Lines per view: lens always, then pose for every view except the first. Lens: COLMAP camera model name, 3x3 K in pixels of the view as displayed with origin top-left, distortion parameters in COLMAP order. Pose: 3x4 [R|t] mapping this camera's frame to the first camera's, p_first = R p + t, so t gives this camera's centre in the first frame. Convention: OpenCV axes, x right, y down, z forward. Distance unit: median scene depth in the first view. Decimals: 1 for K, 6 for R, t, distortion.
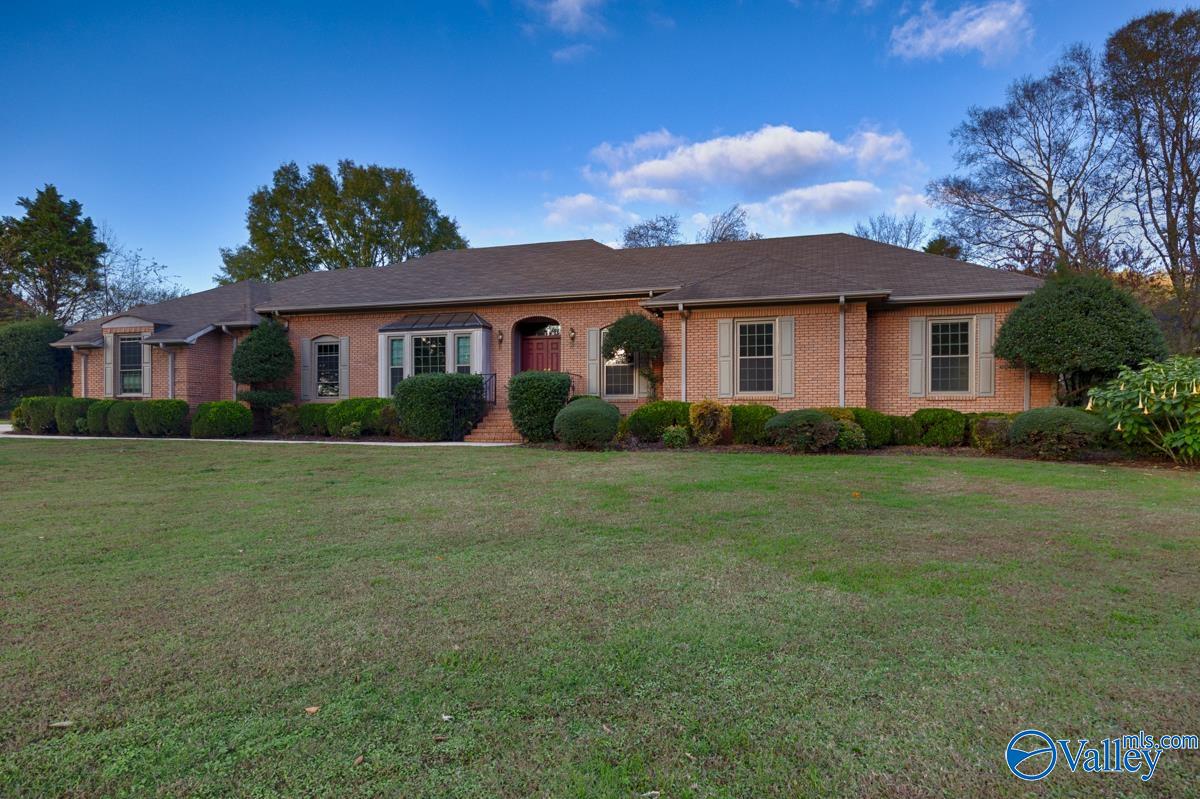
lens RADIAL K [[655.6, 0, 603.4], [0, 655.6, 393.2], [0, 0, 1]] dist [-0.006977, -0.005063]
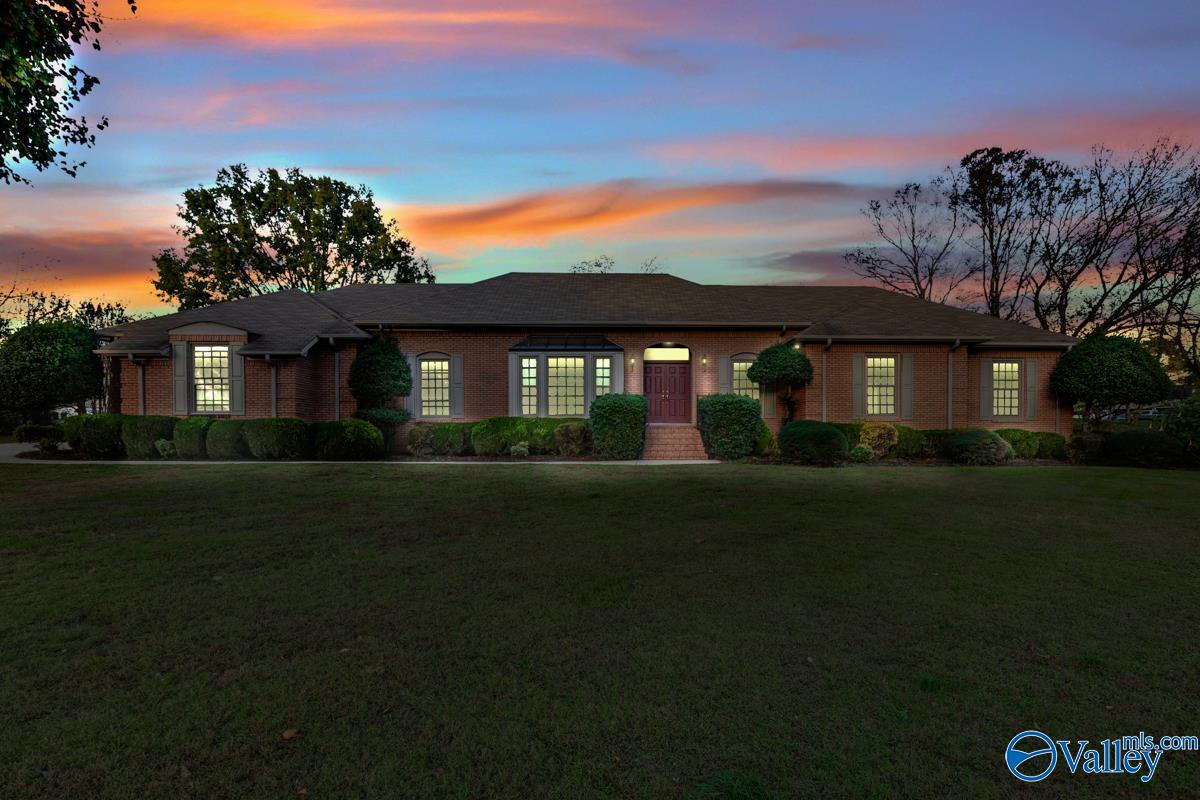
lens RADIAL K [[579.8, 0, 601.3], [0, 579.8, 406.0], [0, 0, 1]] dist [-0.000705, -0.000086]
pose [[0.959423, 0.010029, 0.281793, -0.455973], [-0.008648, 0.999944, -0.006142, -0.005291], [-0.281839, 0.003456, 0.959456, 0.107734]]
